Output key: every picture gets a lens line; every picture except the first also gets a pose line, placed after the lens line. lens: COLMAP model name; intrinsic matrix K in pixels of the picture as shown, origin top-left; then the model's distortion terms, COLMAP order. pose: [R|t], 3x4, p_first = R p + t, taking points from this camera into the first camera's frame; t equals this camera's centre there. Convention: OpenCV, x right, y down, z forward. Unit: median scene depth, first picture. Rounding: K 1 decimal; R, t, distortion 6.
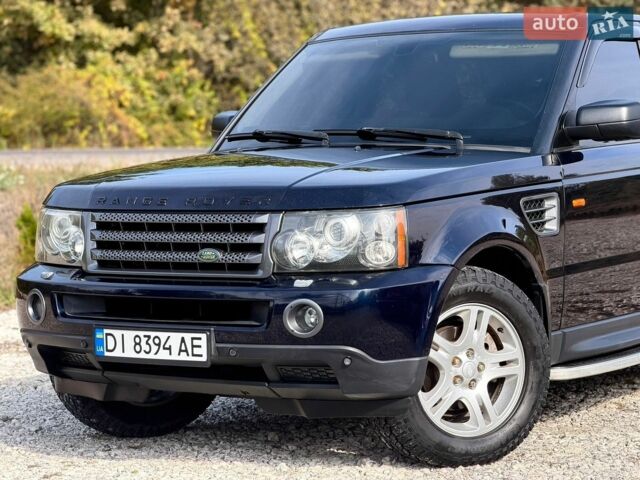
lens RADIAL K [[1960.8, 0, 320.0], [0, 1960.8, 240.0], [0, 0, 1]] dist [0.228425, 0.140822]
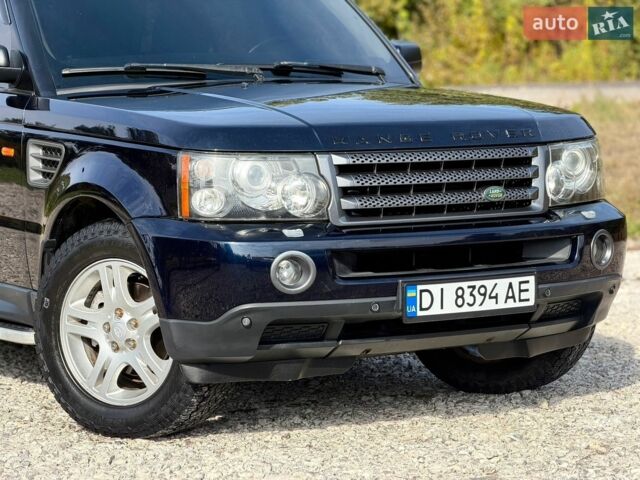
lens RADIAL K [[1960.8, 0, 320.0], [0, 1960.8, 240.0], [0, 0, 1]] dist [0.228425, 0.140822]
pose [[0.434817, -0.059953, 0.898521, -0.907552], [0.060475, 0.997473, 0.037291, -0.009697], [-0.898486, 0.038123, 0.437343, 0.659535]]
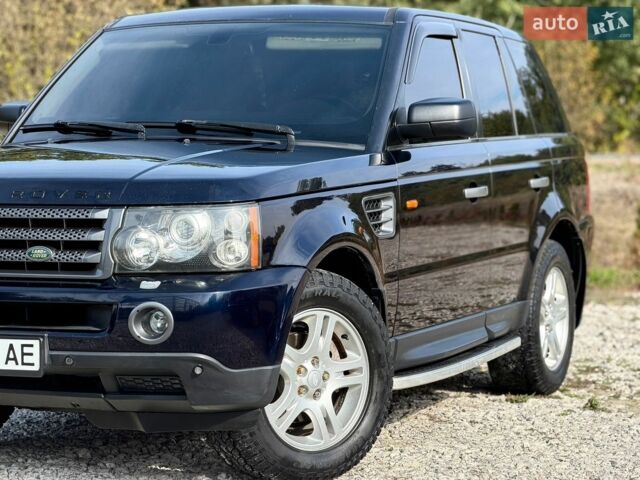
lens RADIAL K [[1960.8, 0, 320.0], [0, 1960.8, 240.0], [0, 0, 1]] dist [0.228425, 0.140822]
pose [[0.984263, 0.011027, 0.176365, -0.088209], [-0.009690, 0.999917, -0.008437, 0.007735], [-0.176443, 0.006595, 0.984289, 0.080195]]
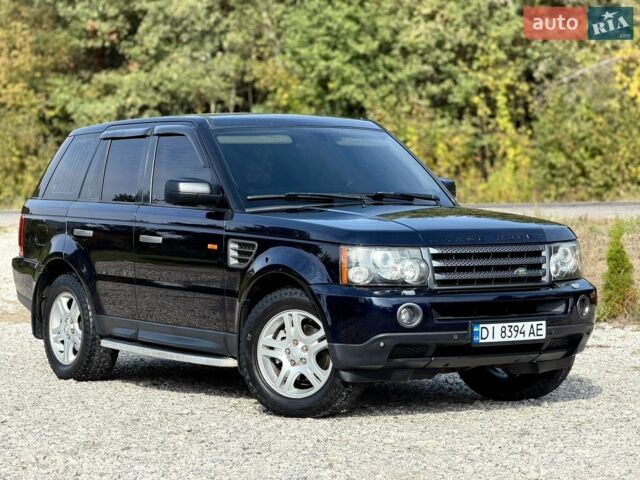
lens RADIAL K [[1960.8, 0, 320.0], [0, 1960.8, 240.0], [0, 0, 1]] dist [0.228425, 0.140822]
pose [[0.390626, -0.003901, 0.920541, -1.522852], [0.053979, 0.998367, -0.018675, 0.002841], [-0.918965, 0.056984, 0.390199, 0.529467]]
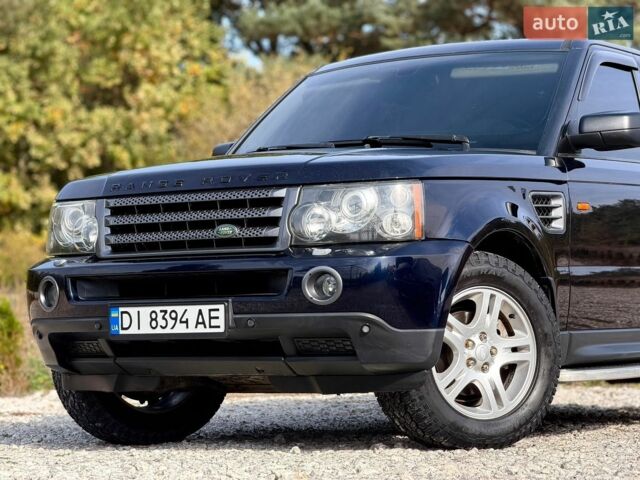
lens RADIAL K [[1960.8, 0, 320.0], [0, 1960.8, 240.0], [0, 0, 1]] dist [0.228425, 0.140822]
pose [[0.999543, 0.006238, 0.029577, -0.037503], [-0.003091, 0.994438, -0.105282, 0.116392], [-0.030069, 0.105142, 0.994002, -0.002170]]
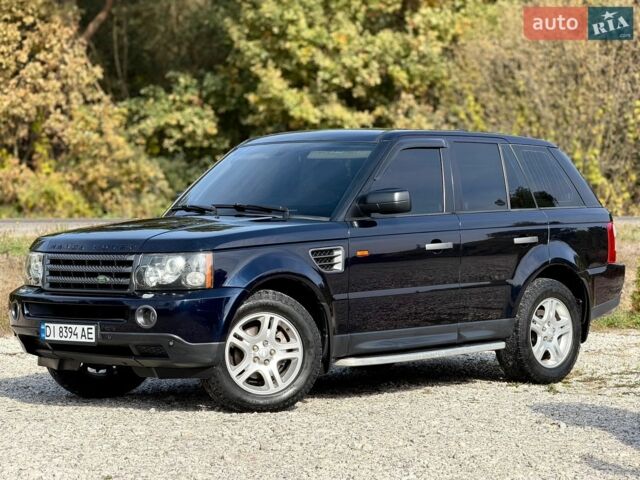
lens RADIAL K [[1949.5, 0, 301.8], [0, 1949.5, 239.6], [0, 0, 1]] dist [0.244388, -1.585157]
pose [[0.983090, 0.013262, -0.182643, 0.405828], [-0.019808, 0.999223, -0.034065, 0.026791], [0.182050, 0.037107, 0.982589, -0.591001]]
